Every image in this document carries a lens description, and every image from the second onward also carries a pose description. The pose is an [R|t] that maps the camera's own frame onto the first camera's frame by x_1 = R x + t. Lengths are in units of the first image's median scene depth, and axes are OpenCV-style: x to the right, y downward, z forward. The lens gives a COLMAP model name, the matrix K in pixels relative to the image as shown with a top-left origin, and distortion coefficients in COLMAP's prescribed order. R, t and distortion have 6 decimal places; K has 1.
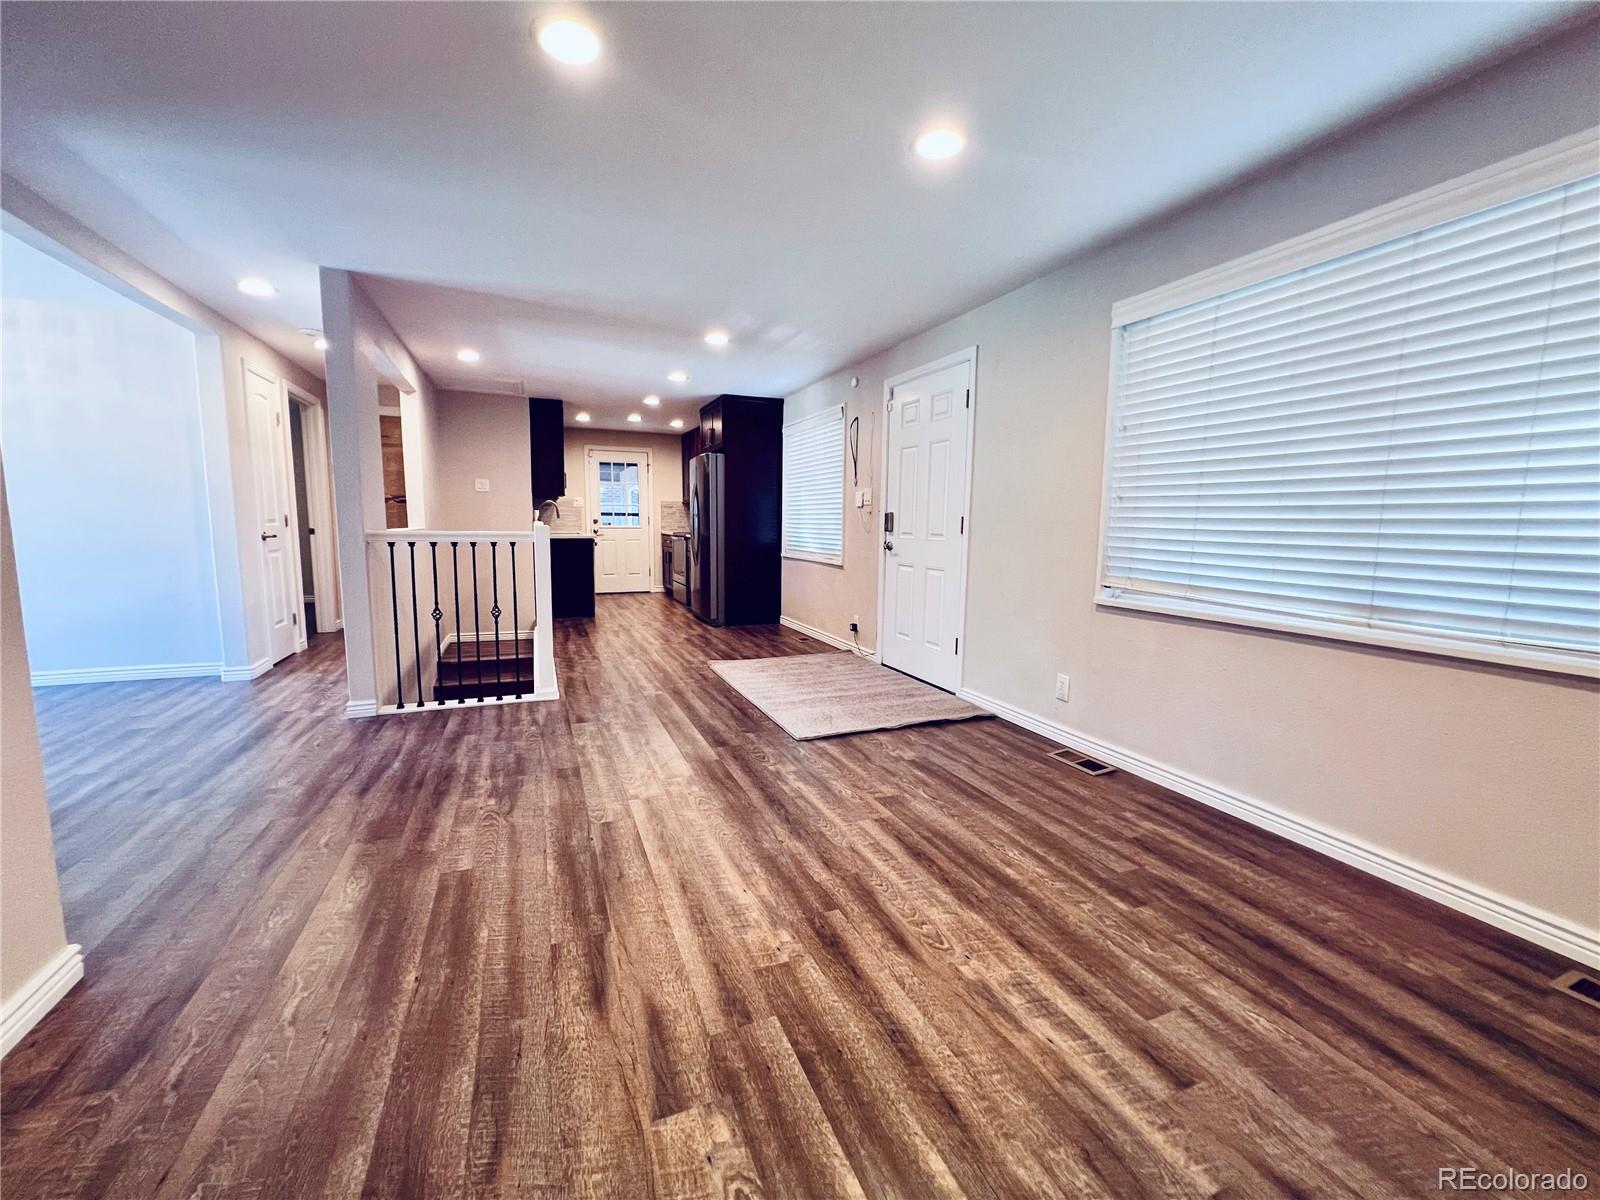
lens RADIAL K [[644.4, 0, 802.8], [0, 644.4, 595.1], [0, 0, 1]] dist [-0.002758, 0.001237]
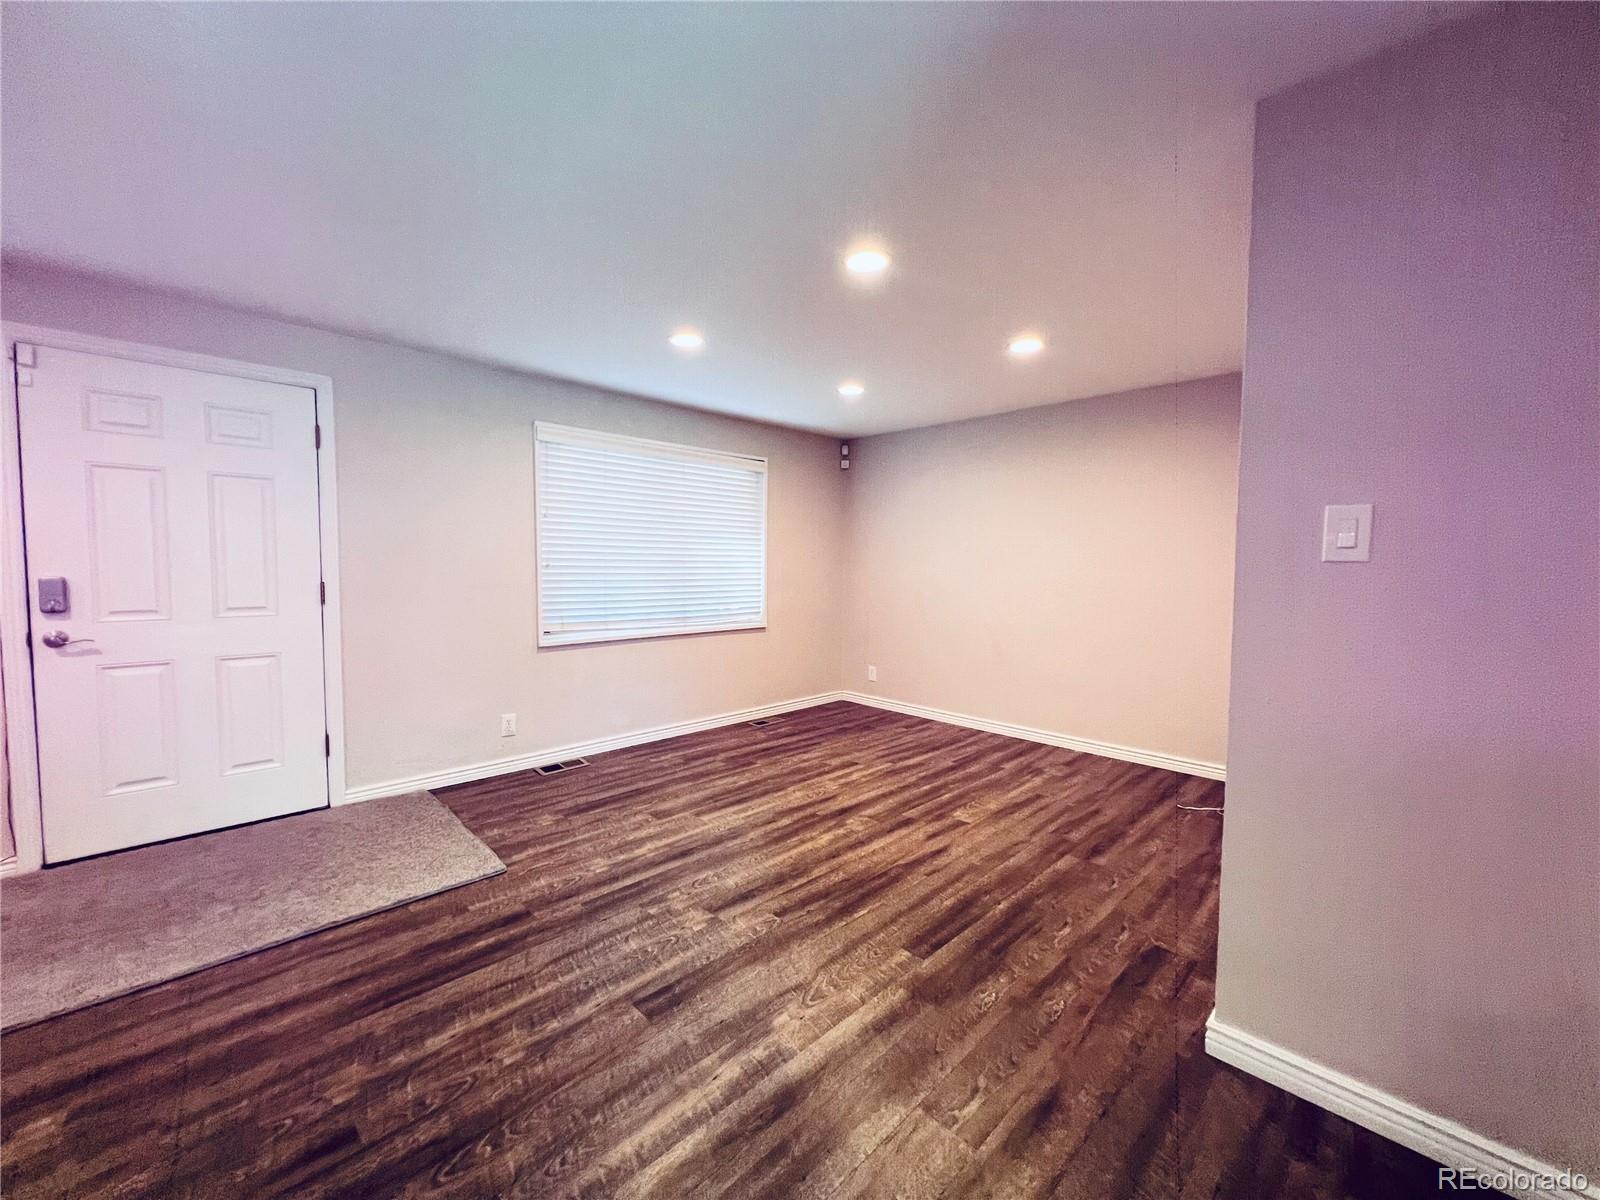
lens RADIAL K [[644.4, 0, 792.5], [0, 644.4, 599.9], [0, 0, 1]] dist [-0.002758, 0.001237]
pose [[-0.366117, -0.069386, 0.927979, -1.210840], [0.092907, 0.989508, 0.110641, -0.230752], [-0.925919, 0.126723, -0.355829, 1.287415]]
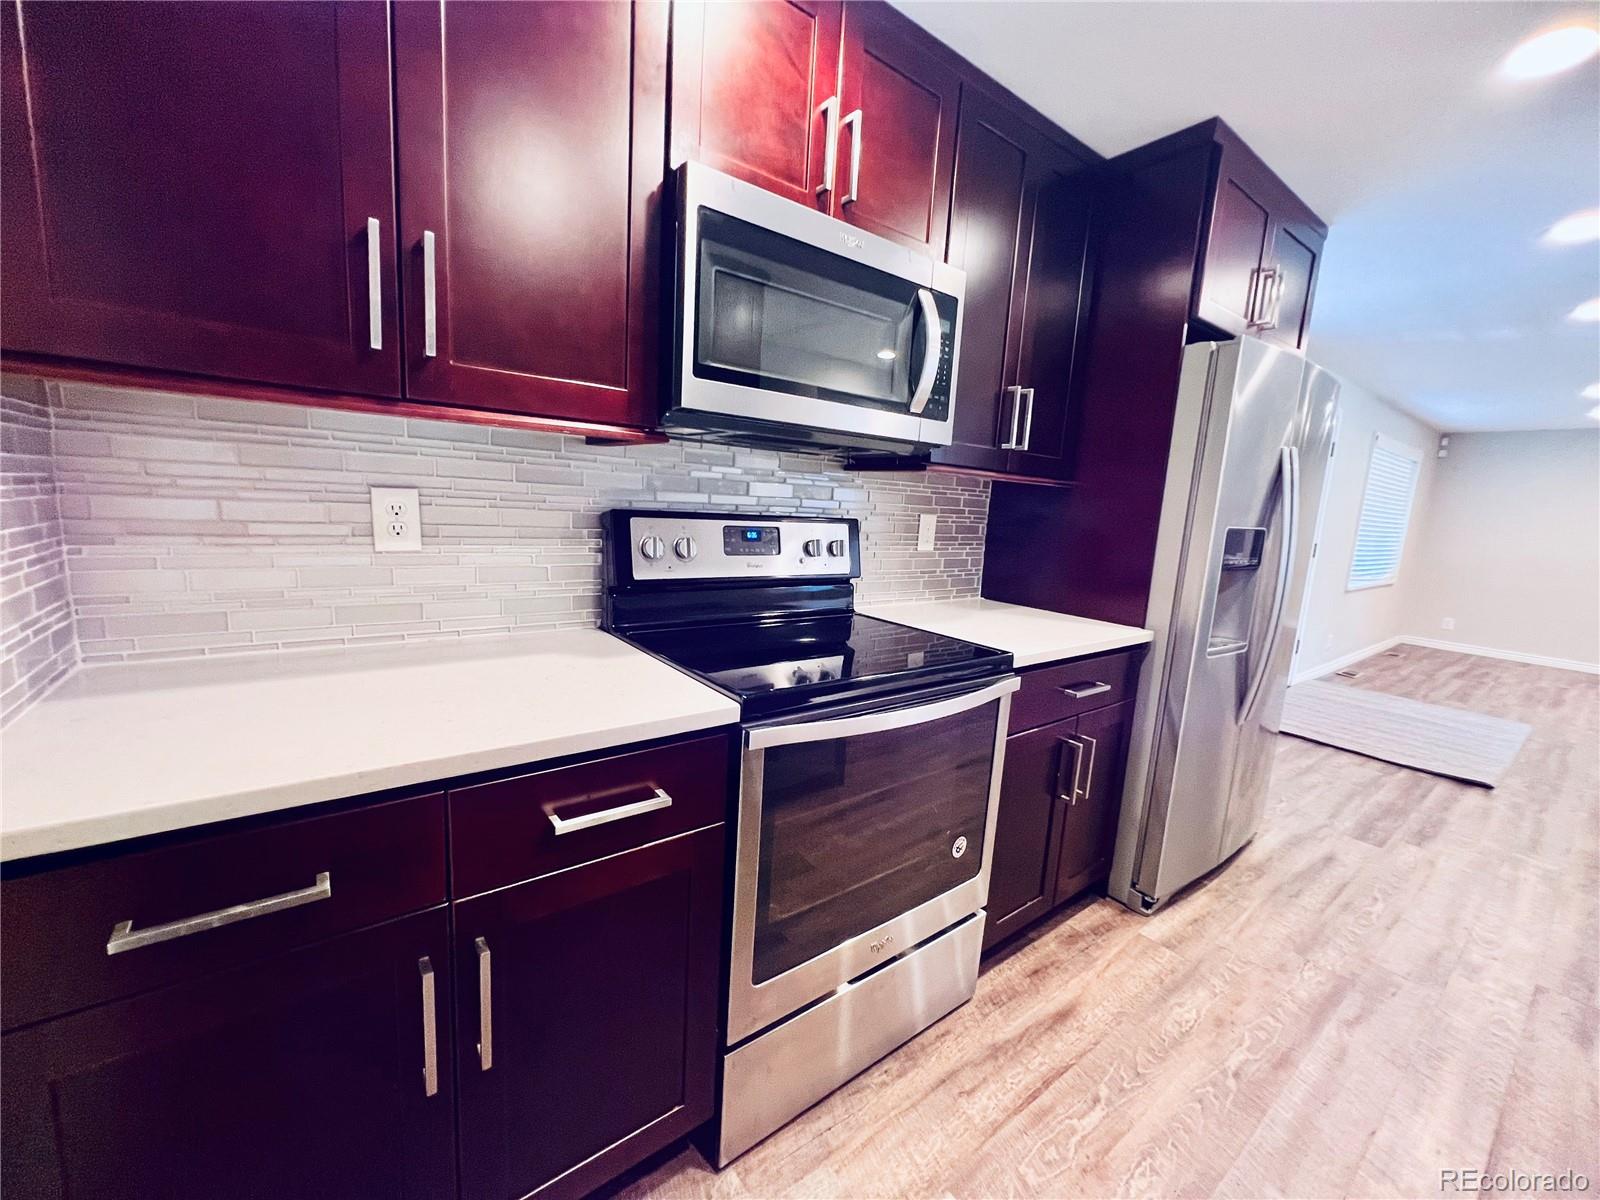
lens RADIAL K [[642.9, 0, 801.1], [0, 642.9, 597.2], [0, 0, 1]] dist [-0.003252, 0.000458]
pose [[-0.248701, -0.176144, 0.952429, -1.208211], [0.049365, 0.979742, 0.194085, -0.531296], [-0.967321, 0.095286, -0.234968, 3.905164]]
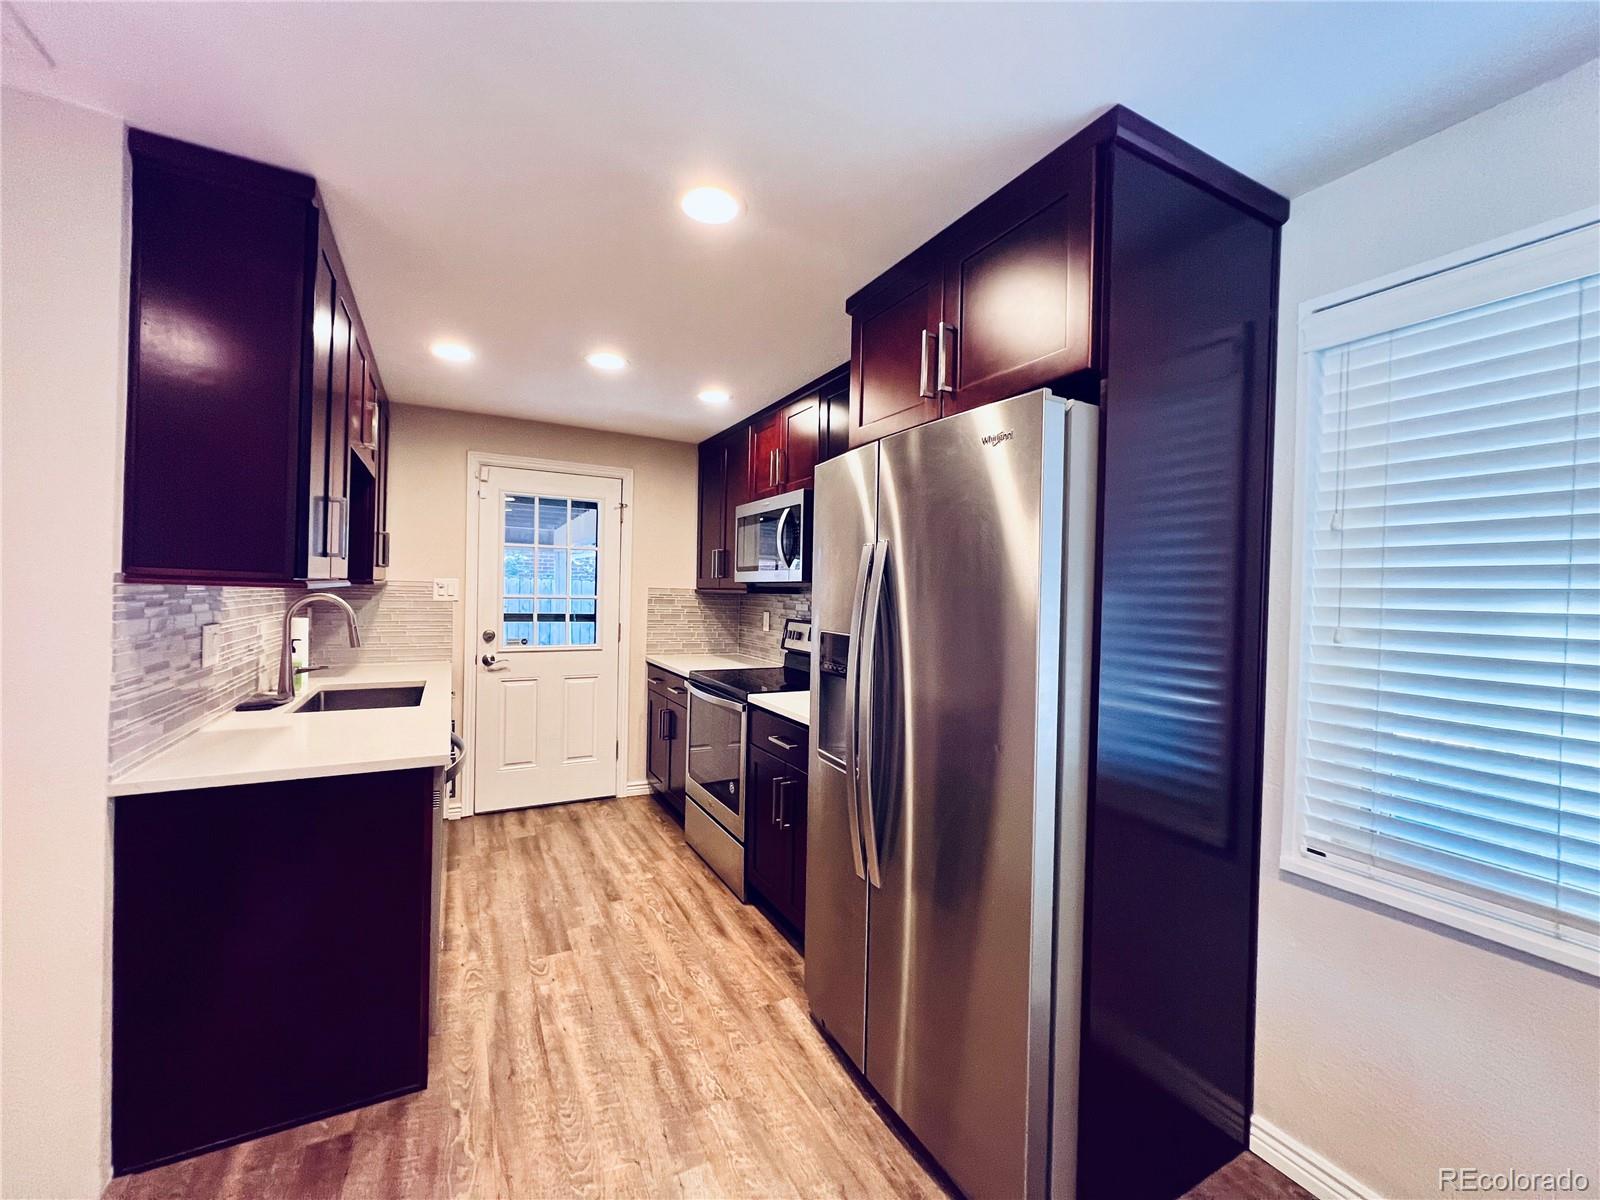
lens RADIAL K [[642.9, 0, 798.6], [0, 642.9, 599.6], [0, 0, 1]] dist [-0.003252, 0.000458]
pose [[0.995360, 0.013615, 0.095248, -0.664304], [-0.003797, 0.994725, -0.102509, -0.388273], [-0.096142, 0.101672, 0.990161, 2.311409]]
